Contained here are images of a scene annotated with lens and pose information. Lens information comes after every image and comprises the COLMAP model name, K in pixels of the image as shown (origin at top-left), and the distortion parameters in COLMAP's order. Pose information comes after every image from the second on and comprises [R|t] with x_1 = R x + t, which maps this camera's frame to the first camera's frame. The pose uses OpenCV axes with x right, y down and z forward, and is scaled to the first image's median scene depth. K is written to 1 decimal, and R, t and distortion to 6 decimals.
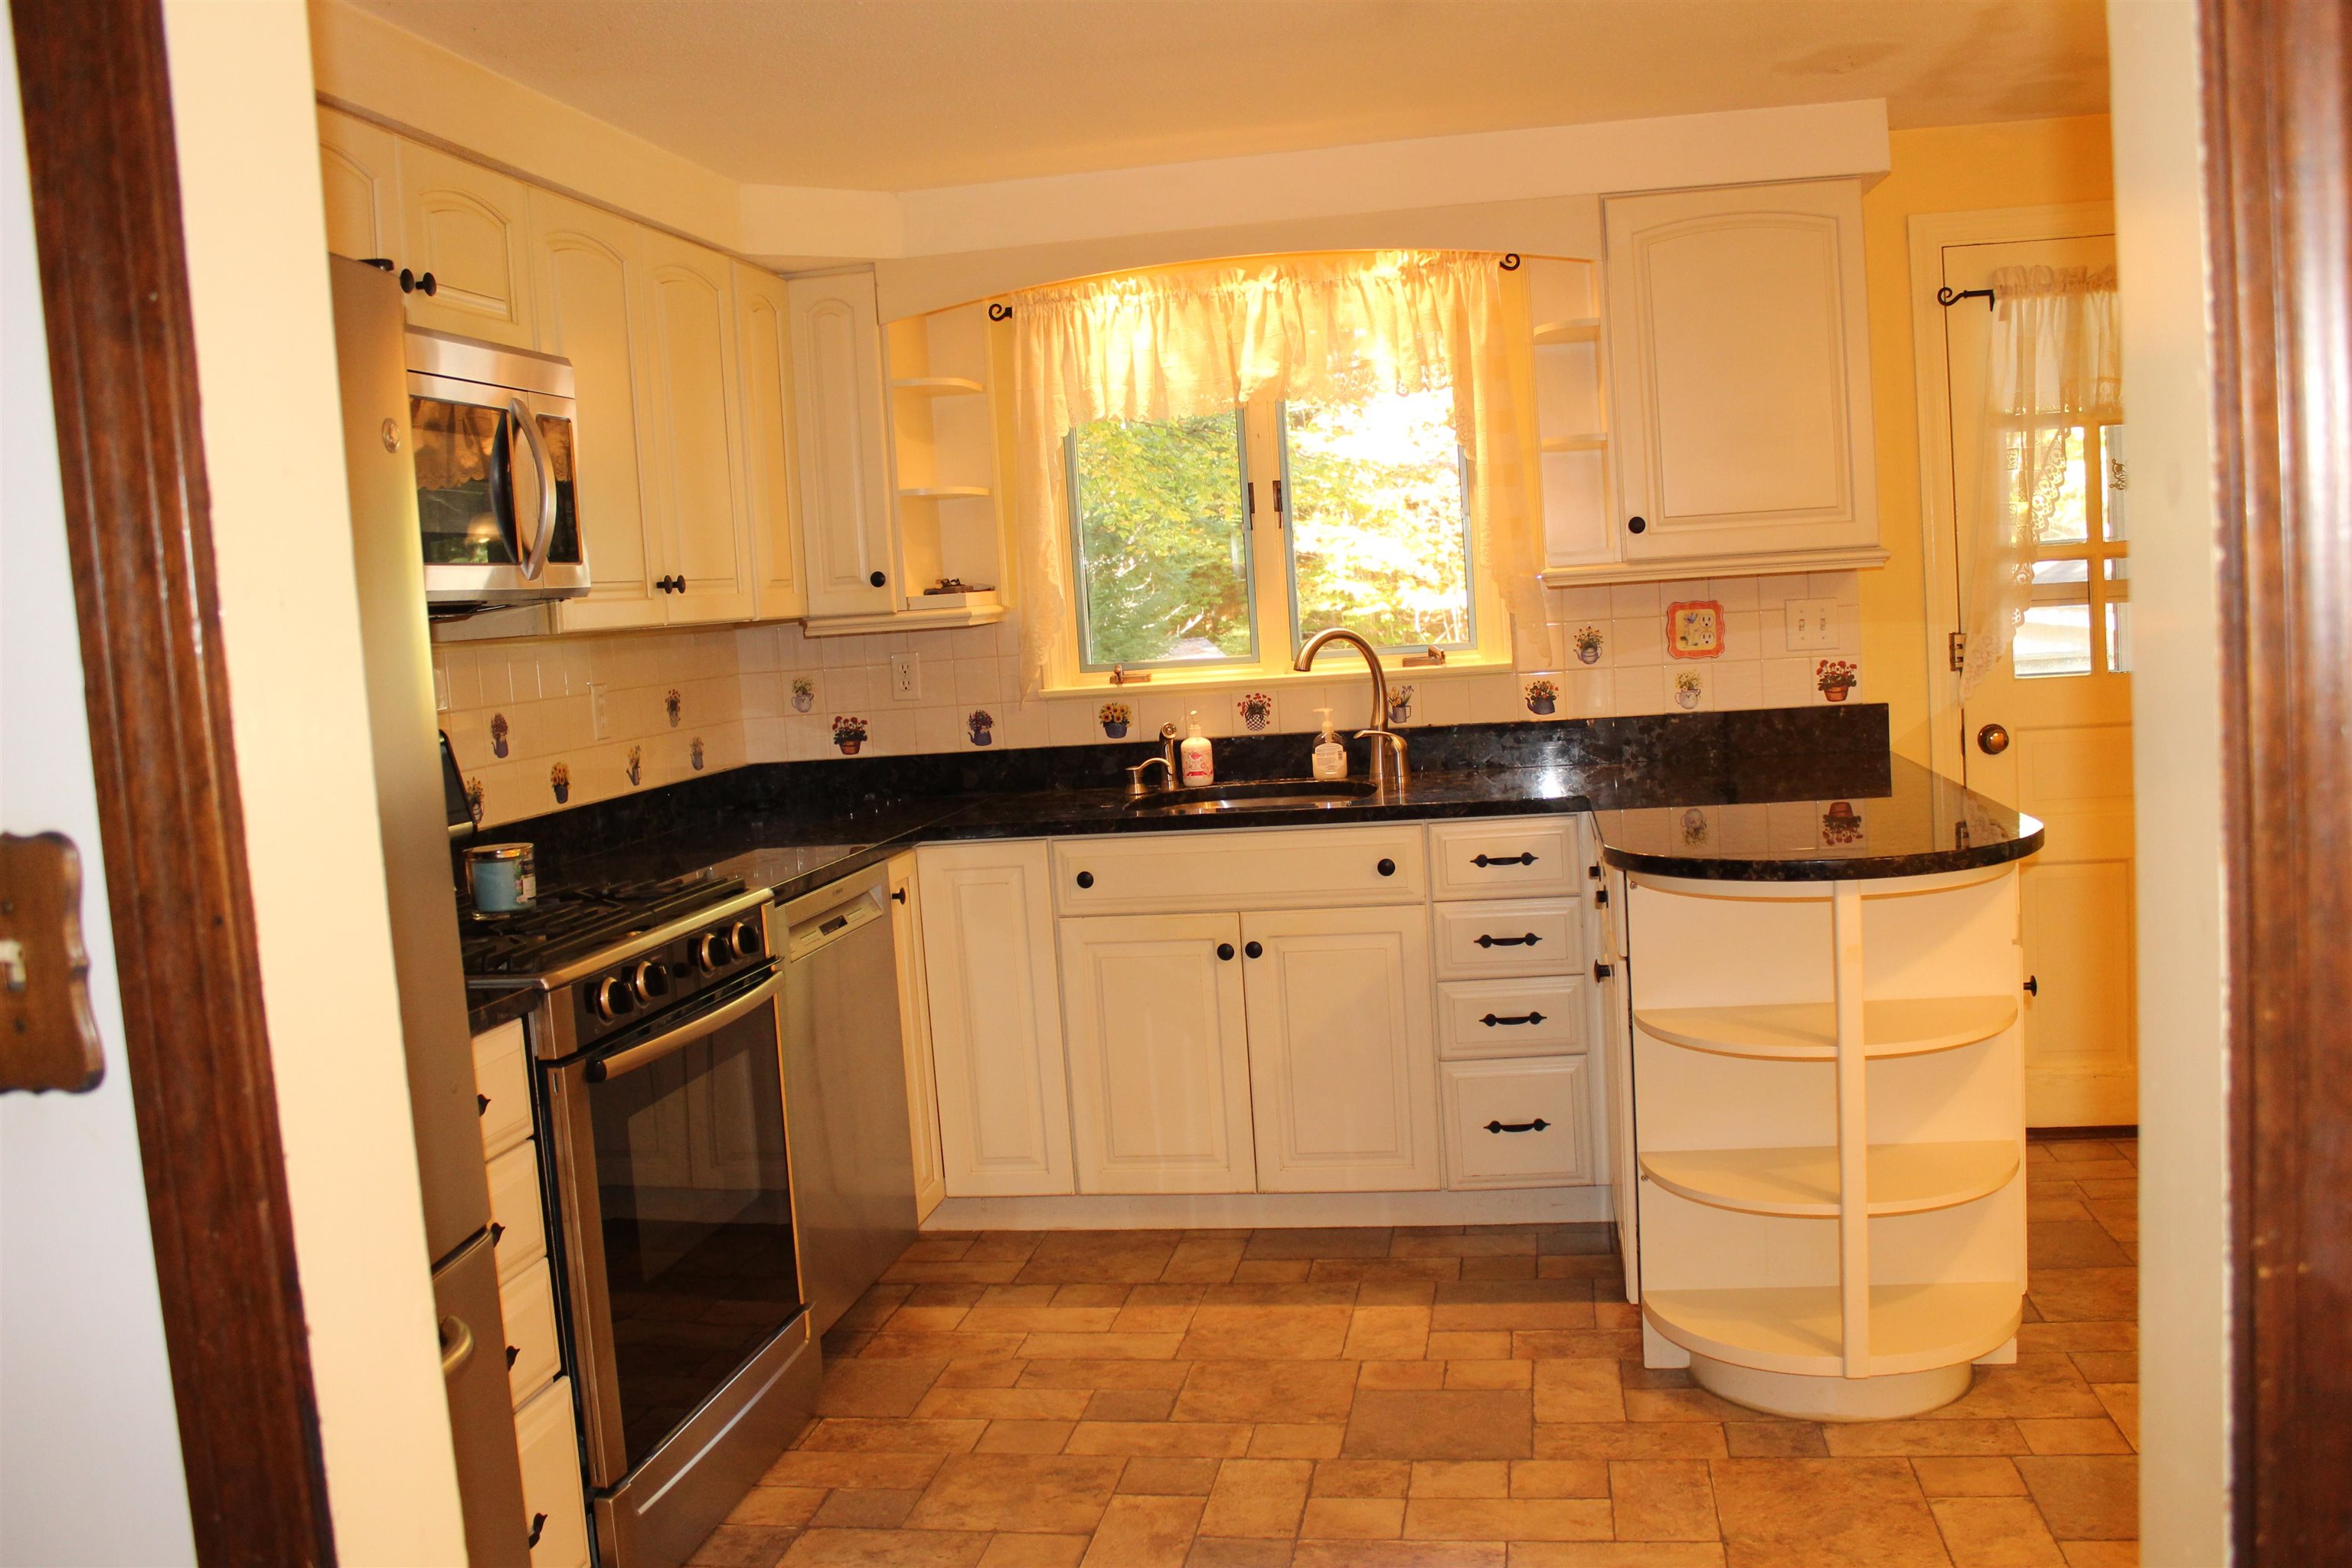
lens RADIAL K [[2064.7, 0, 1161.3], [0, 2064.7, 790.9], [0, 0, 1]] dist [-0.143176, 0.123591]
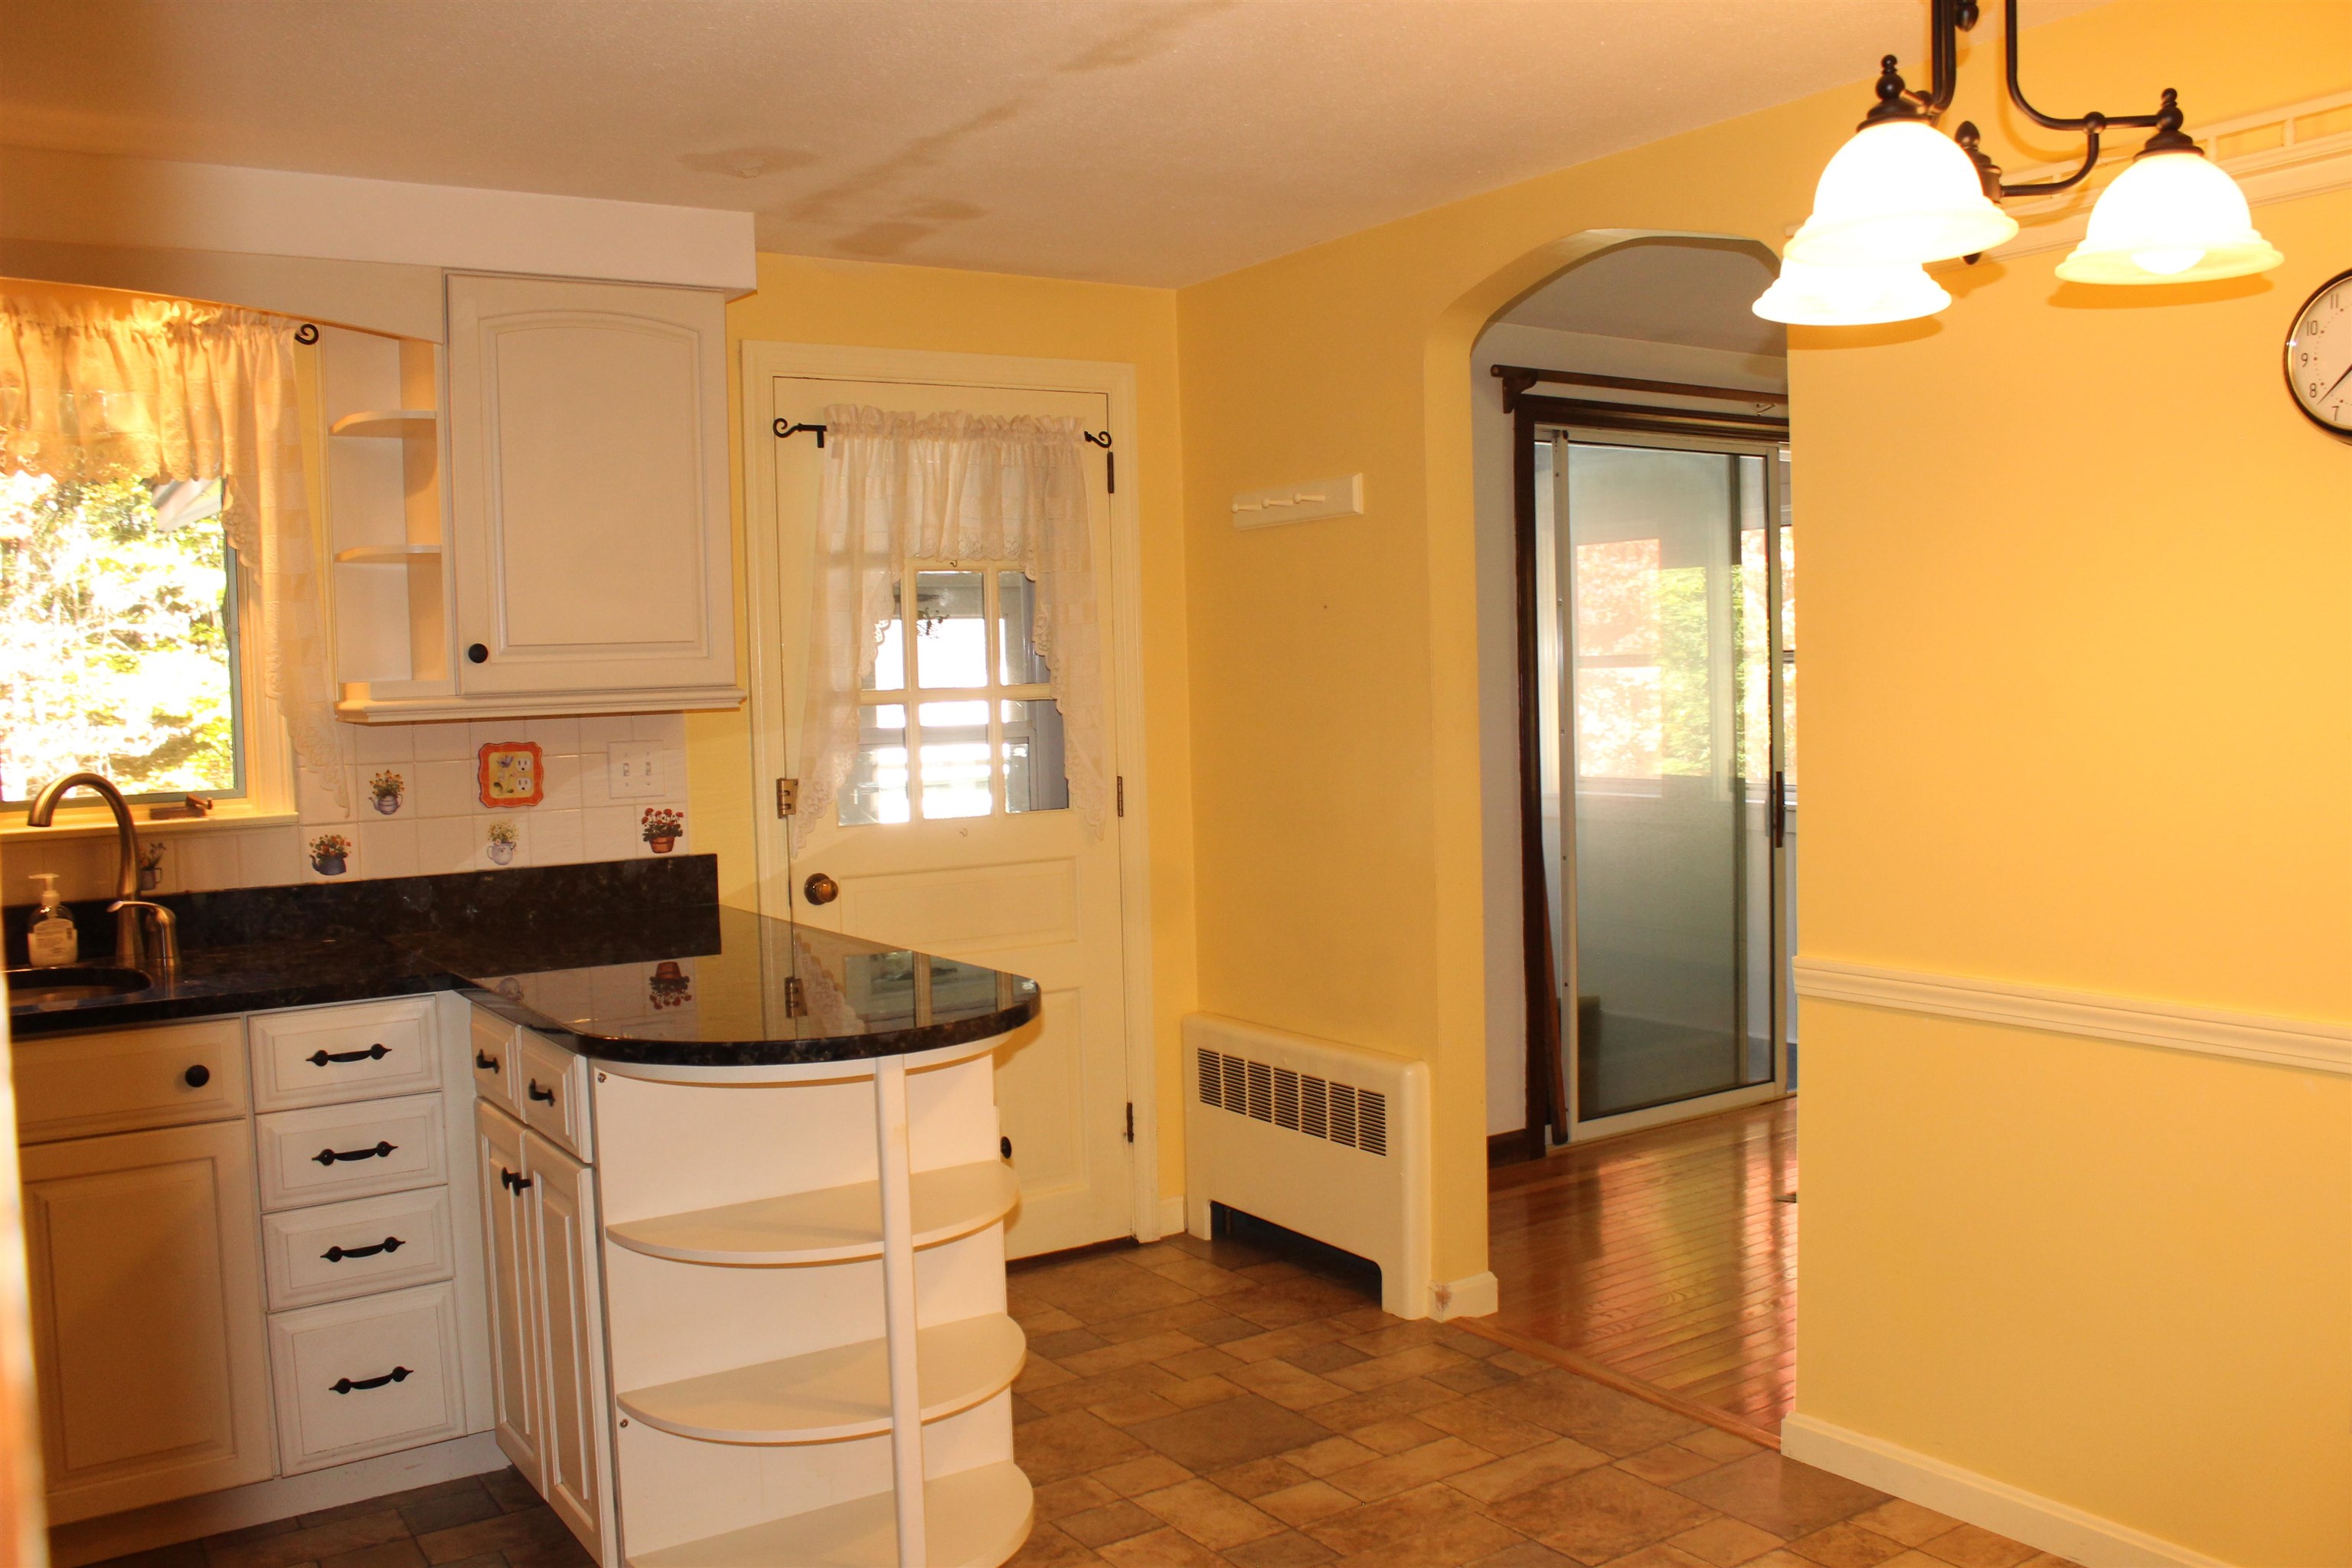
lens RADIAL K [[2064.7, 0, 1192.8], [0, 2064.7, 779.2], [0, 0, 1]] dist [-0.143176, 0.123591]
pose [[0.719799, 0.006882, 0.694148, -0.136797], [0.045738, 0.997308, -0.057315, -0.013371], [-0.692674, 0.073004, 0.717546, 0.169574]]
